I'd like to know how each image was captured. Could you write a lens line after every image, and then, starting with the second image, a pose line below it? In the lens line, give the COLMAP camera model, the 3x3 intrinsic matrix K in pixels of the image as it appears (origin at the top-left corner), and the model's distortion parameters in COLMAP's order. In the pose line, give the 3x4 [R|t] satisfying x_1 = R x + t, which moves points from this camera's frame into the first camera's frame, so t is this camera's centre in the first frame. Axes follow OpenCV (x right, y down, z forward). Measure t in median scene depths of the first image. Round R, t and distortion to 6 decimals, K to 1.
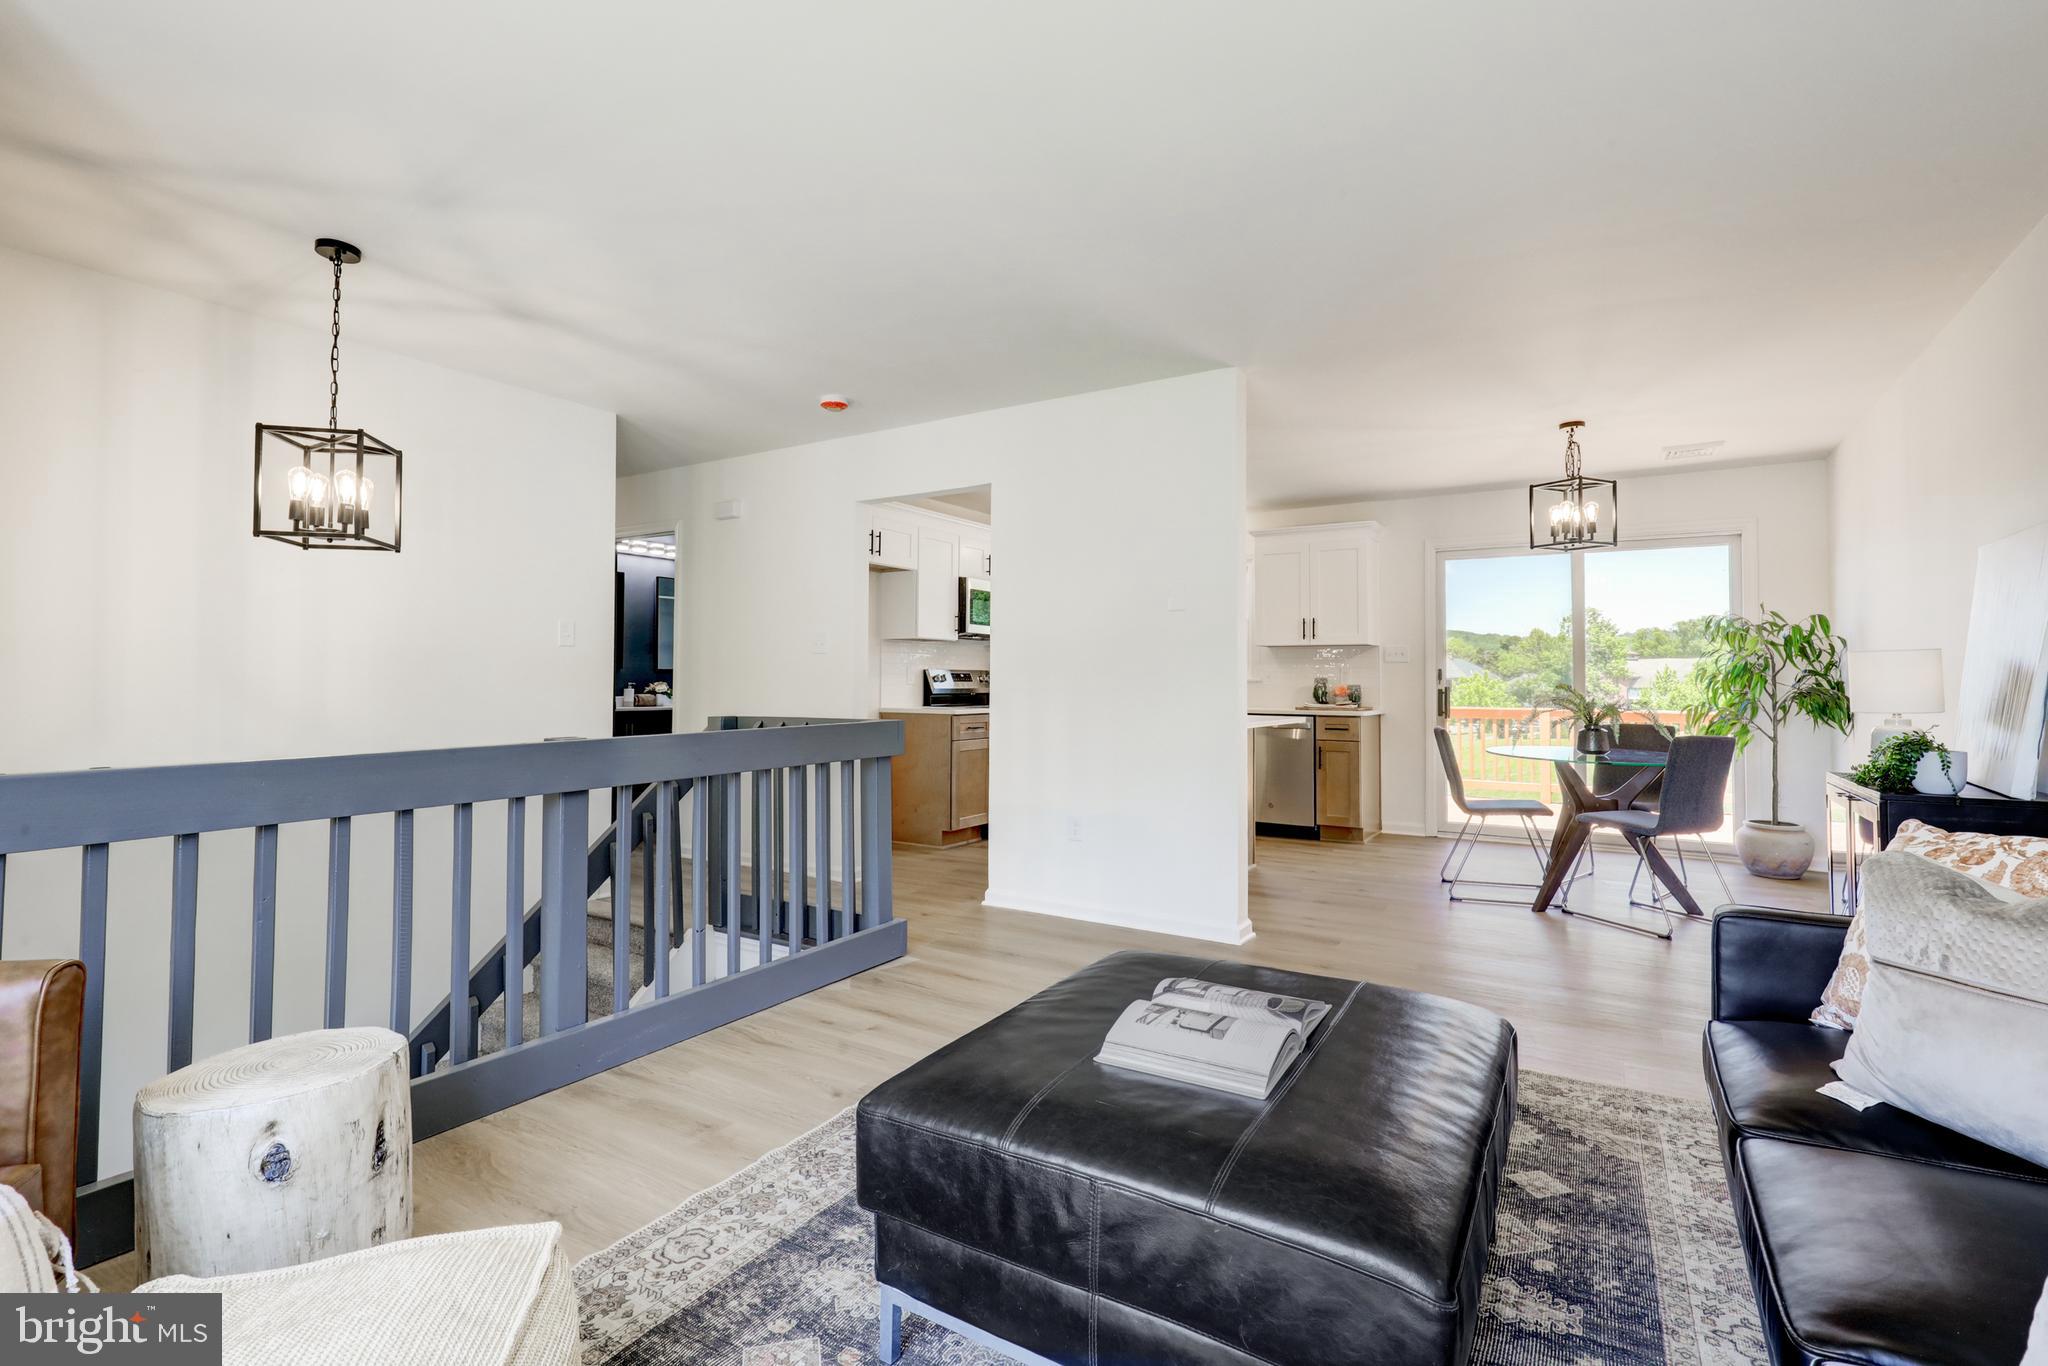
lens RADIAL K [[935.7, 0, 1035.7], [0, 935.7, 653.9], [0, 0, 1]] dist [0.004343, -0.000640]
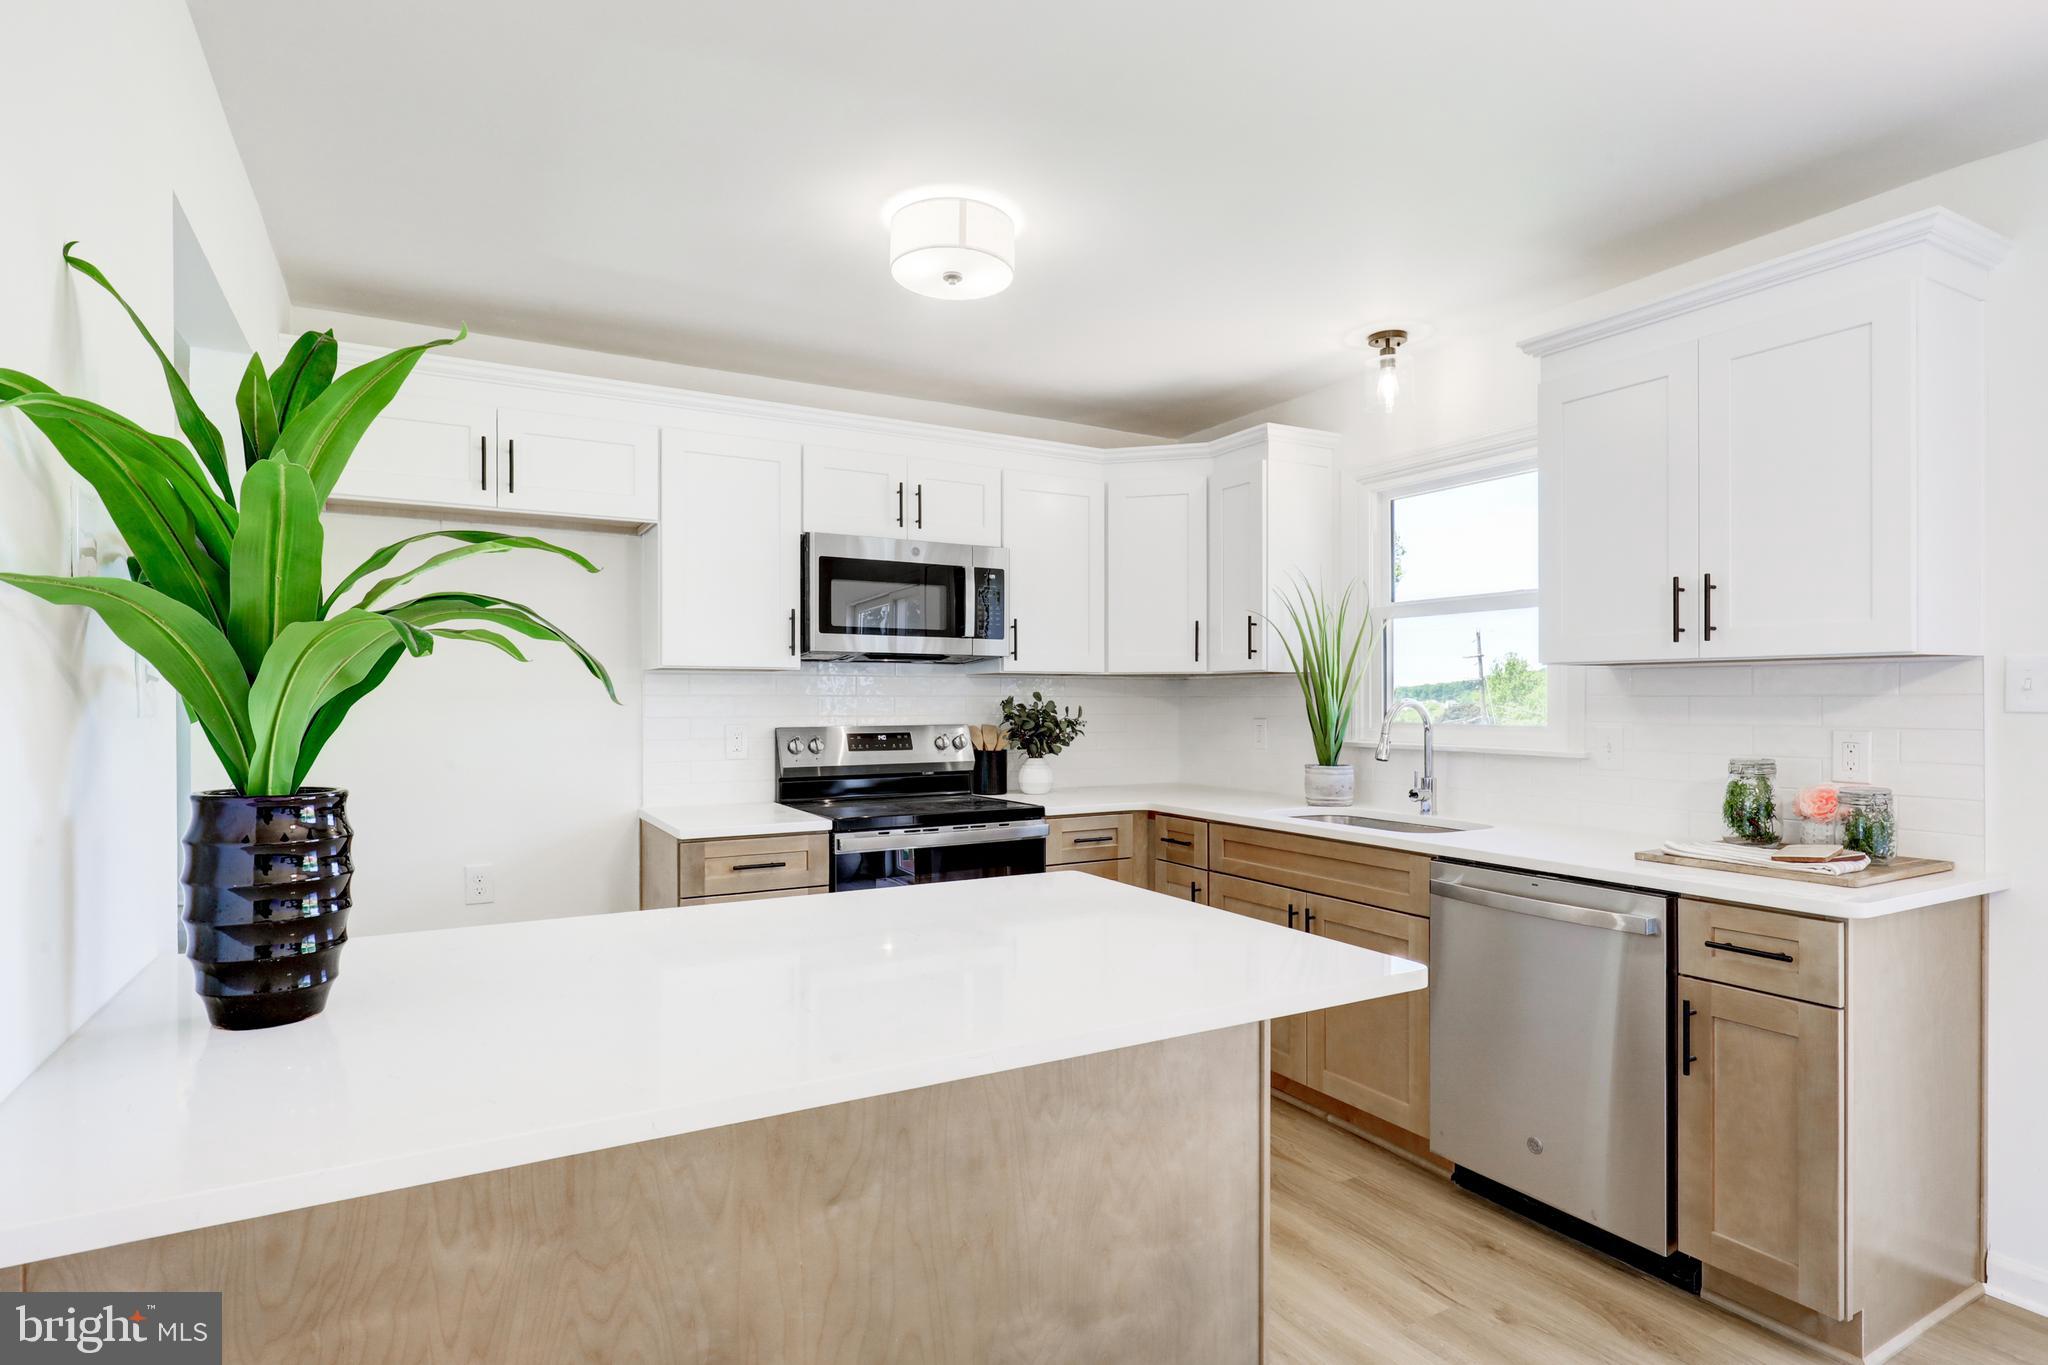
lens RADIAL K [[1057.0, 0, 1025.5], [0, 1057.0, 702.9], [0, 0, 1]] dist [0.004956, -0.001589]
pose [[0.878149, -0.004858, -0.478363, 0.312323], [0.019847, 0.999457, 0.026285, -0.010322], [0.477976, -0.032576, 0.877769, 0.673778]]
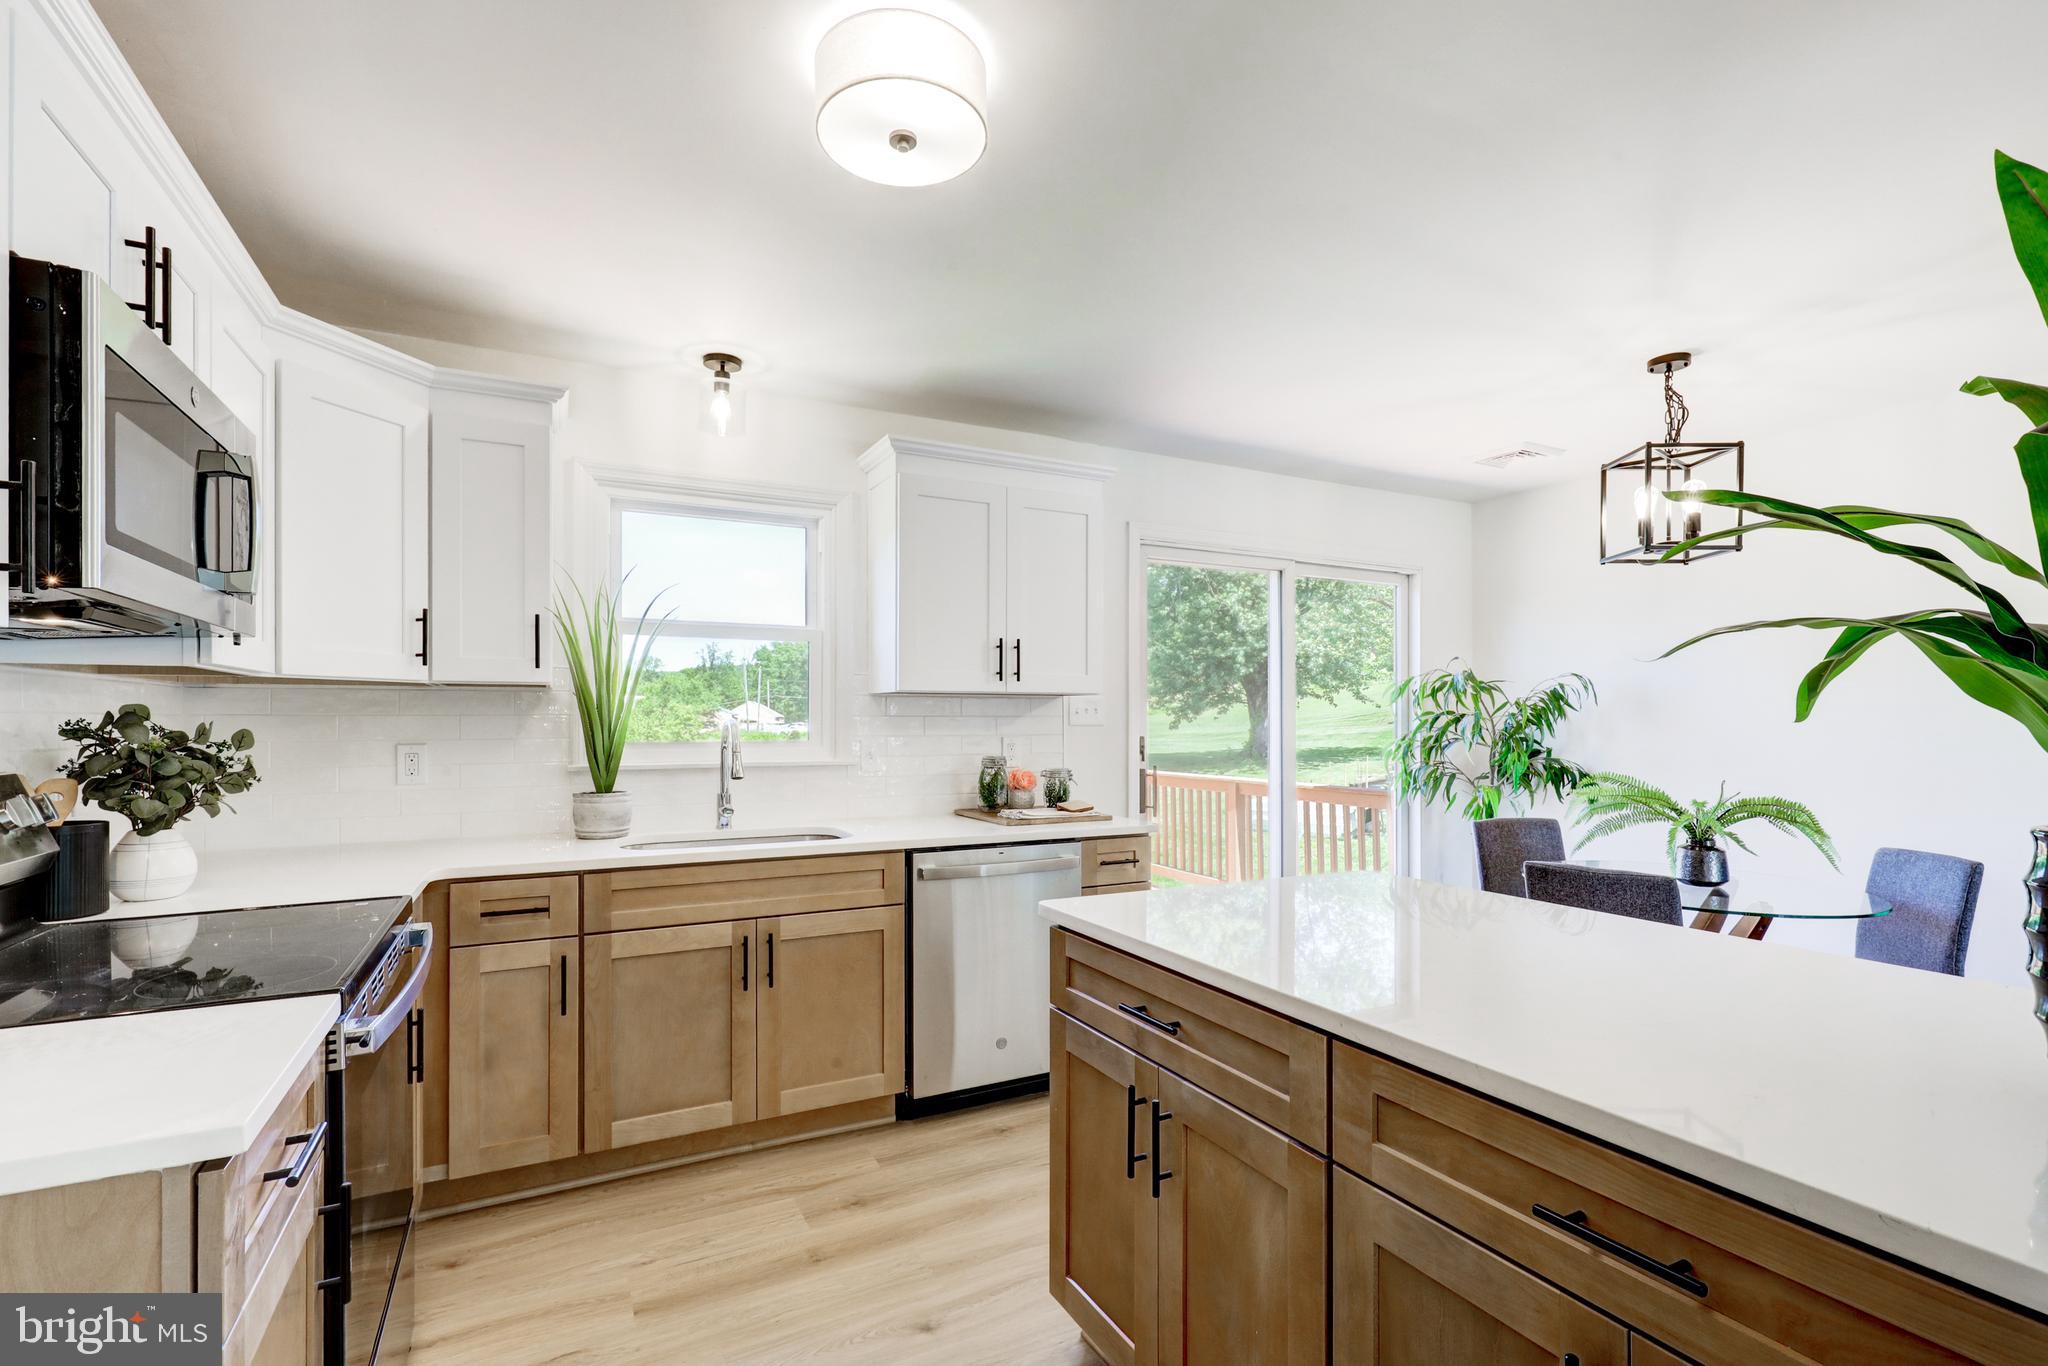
lens RADIAL K [[935.7, 0, 1029.0], [0, 935.7, 714.7], [0, 0, 1]] dist [0.004343, -0.000640]
pose [[0.509556, -0.002103, 0.860435, -0.153979], [-0.022387, 0.999626, 0.015701, -0.007090], [-0.860146, -0.027263, 0.509318, 0.869337]]
